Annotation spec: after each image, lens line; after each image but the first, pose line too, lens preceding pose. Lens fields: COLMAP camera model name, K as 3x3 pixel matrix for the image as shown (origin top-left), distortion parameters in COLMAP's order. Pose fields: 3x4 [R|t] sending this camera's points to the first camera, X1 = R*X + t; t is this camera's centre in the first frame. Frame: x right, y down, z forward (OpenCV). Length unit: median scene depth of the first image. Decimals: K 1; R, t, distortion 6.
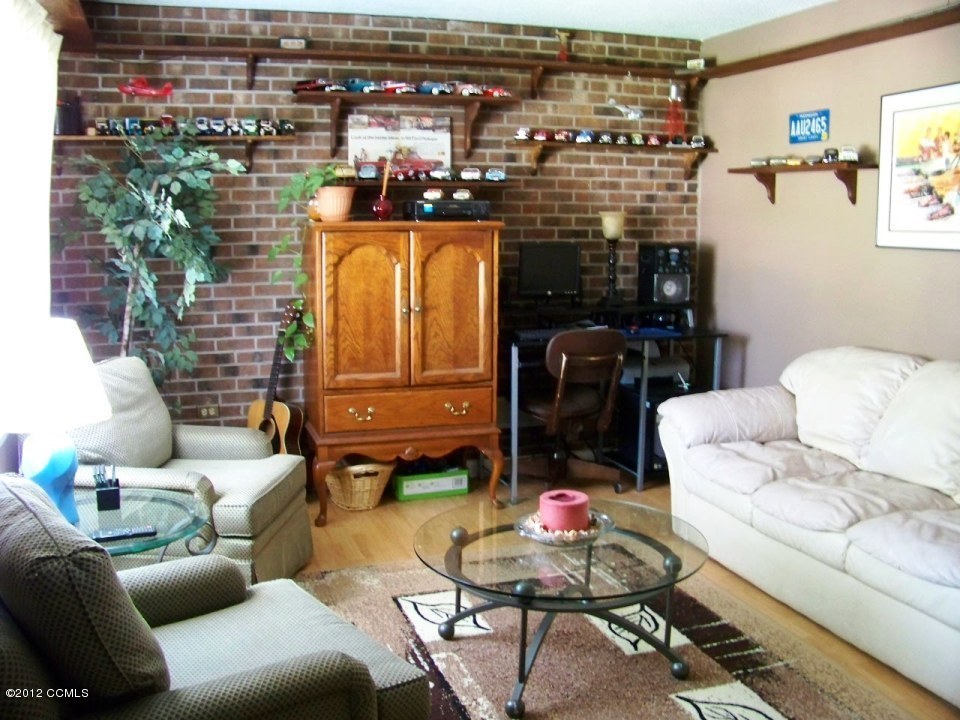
lens RADIAL K [[937.8, 0, 480.0], [0, 937.8, 360.0], [0, 0, 1]] dist [-0.266919, 0.278874]
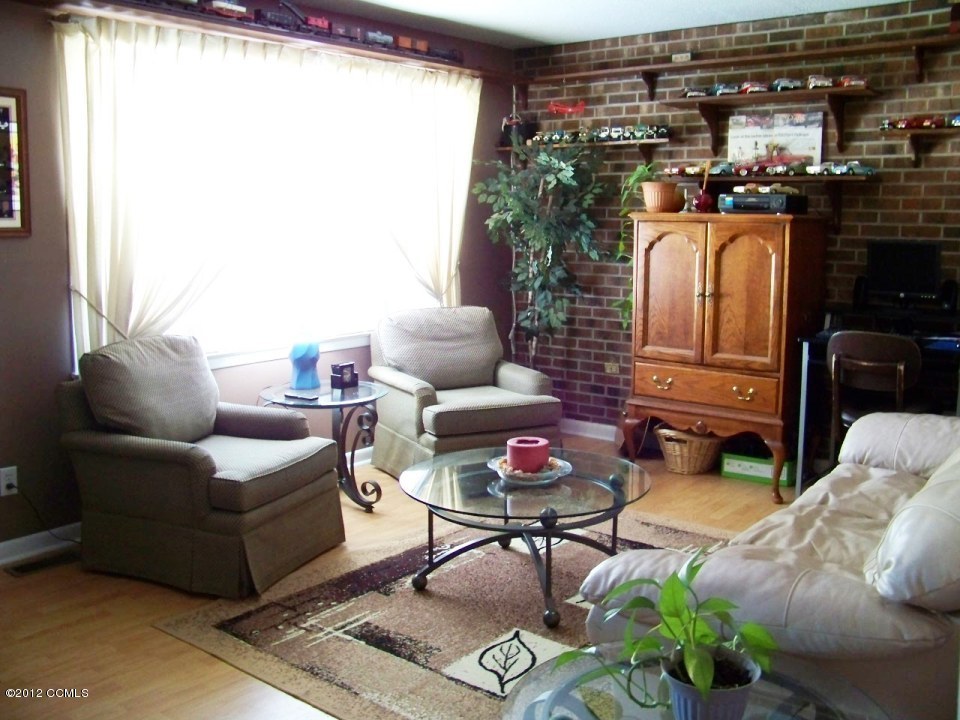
lens RADIAL K [[937.8, 0, 480.0], [0, 937.8, 360.0], [0, 0, 1]] dist [-0.266919, 0.278874]
pose [[0.519434, 0.125420, -0.845256, 0.663799], [-0.127151, 0.989502, 0.068685, -0.017522], [0.844997, 0.071798, 0.529929, 0.202918]]
